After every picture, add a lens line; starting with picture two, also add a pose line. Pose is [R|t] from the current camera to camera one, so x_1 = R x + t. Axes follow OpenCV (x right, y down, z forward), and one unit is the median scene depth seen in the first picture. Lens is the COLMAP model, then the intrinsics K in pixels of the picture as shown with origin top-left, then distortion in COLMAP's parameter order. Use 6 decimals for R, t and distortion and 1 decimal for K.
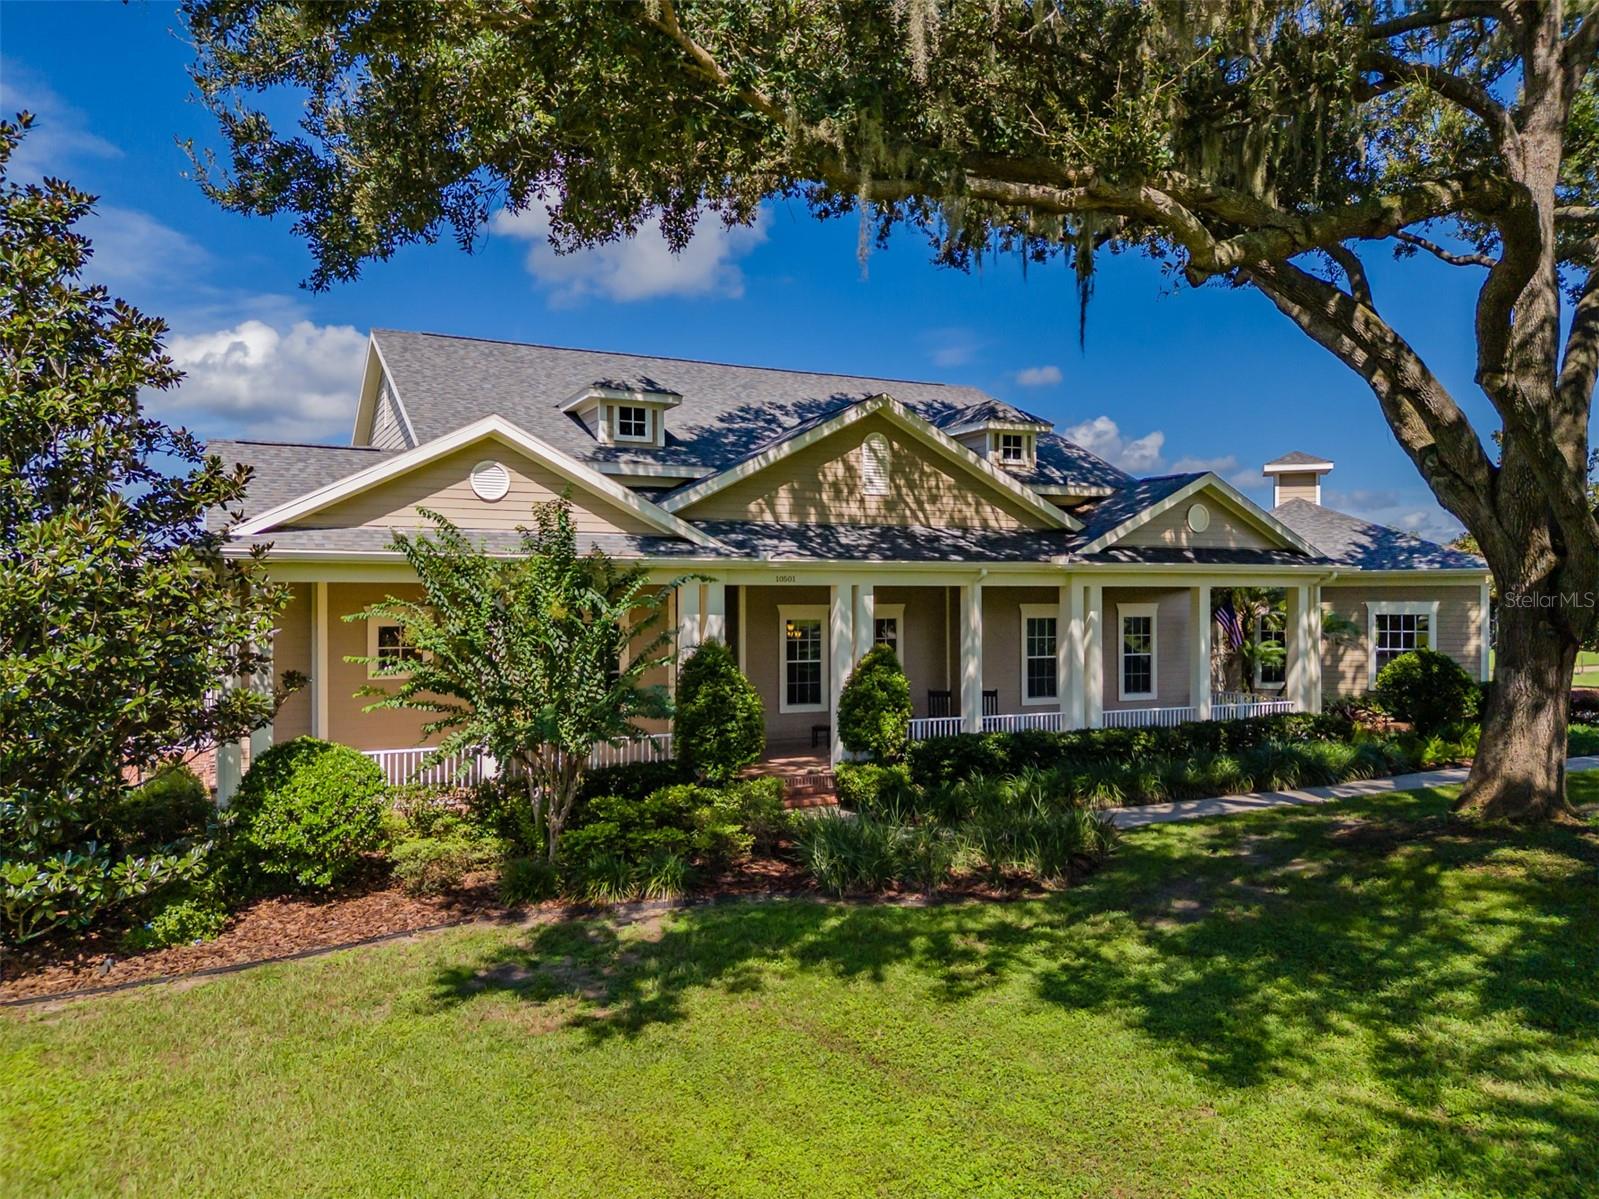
lens RADIAL K [[1196.0, 0, 772.9], [0, 1196.0, 599.7], [0, 0, 1]] dist [0.065176, -0.072220]
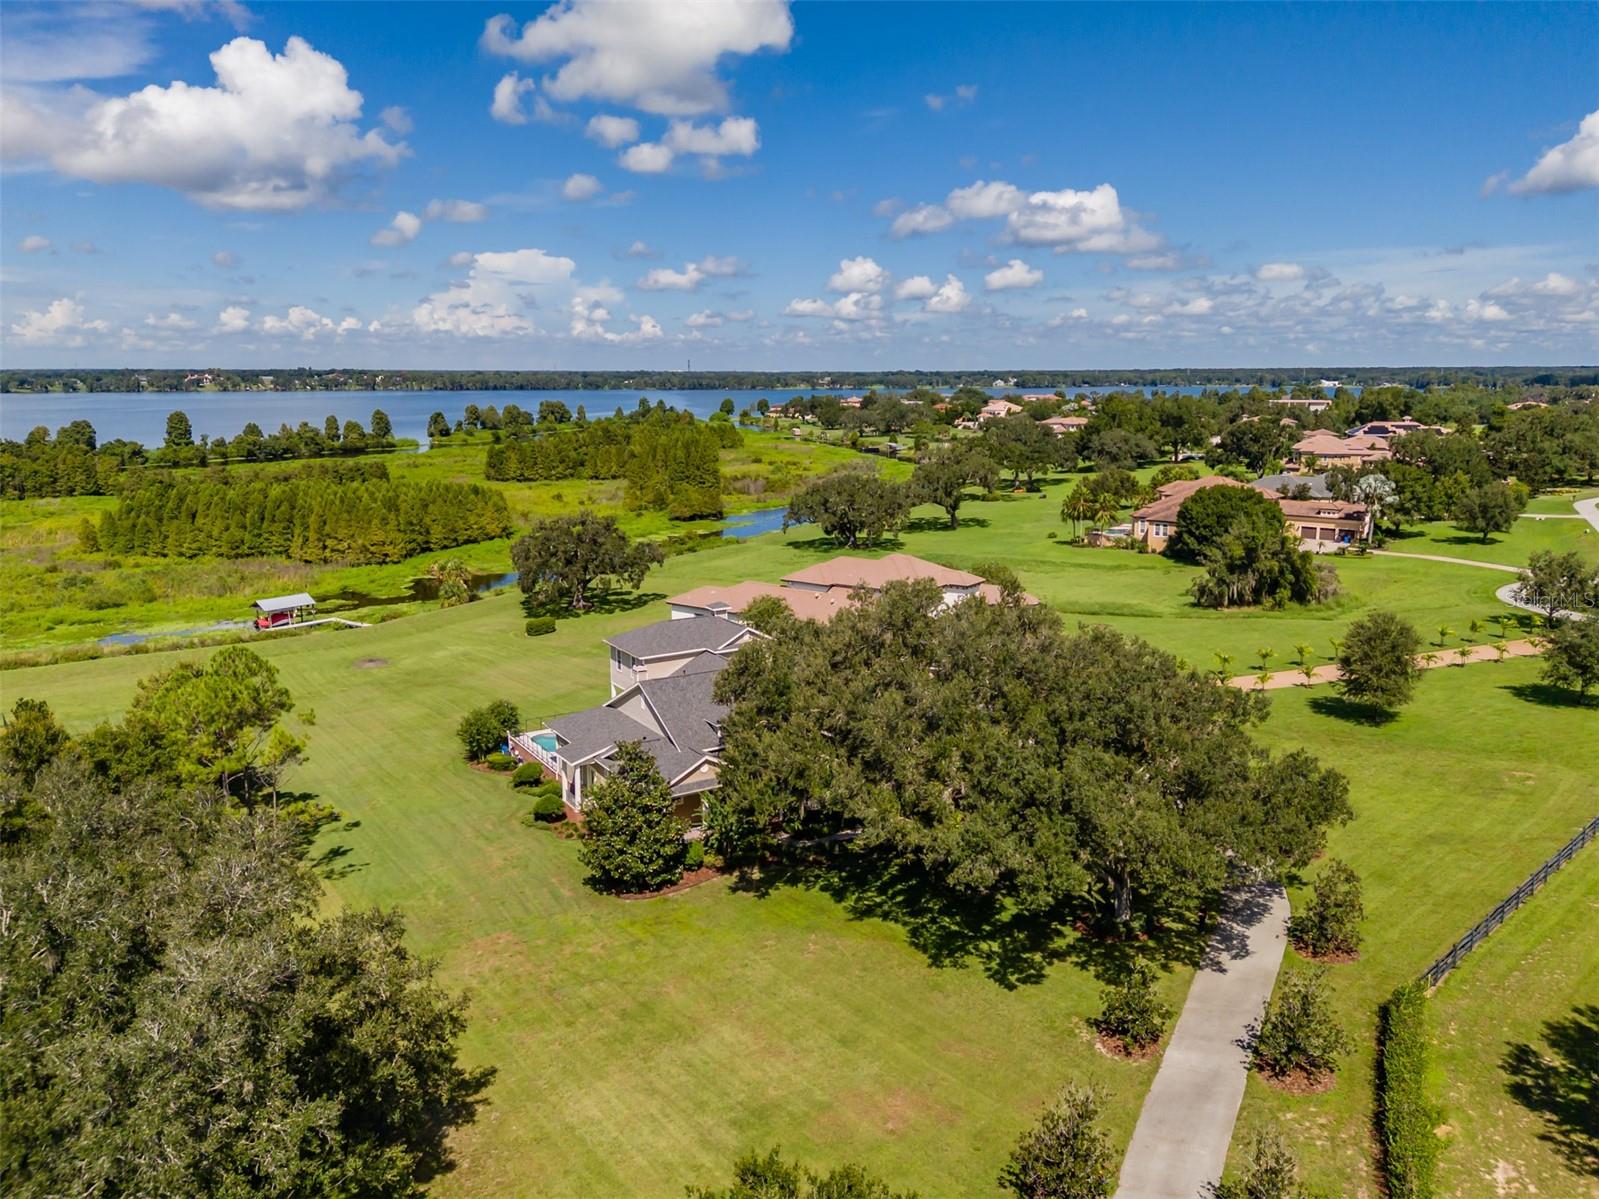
lens RADIAL K [[1165.8, 0, 775.6], [0, 1165.8, 605.5], [0, 0, 1]] dist [0.060408, -0.060874]
pose [[0.995057, -0.019573, 0.097355, -0.317753], [0.000686, 0.981715, 0.190358, -1.233078], [-0.099301, -0.189350, 0.976876, -2.532088]]
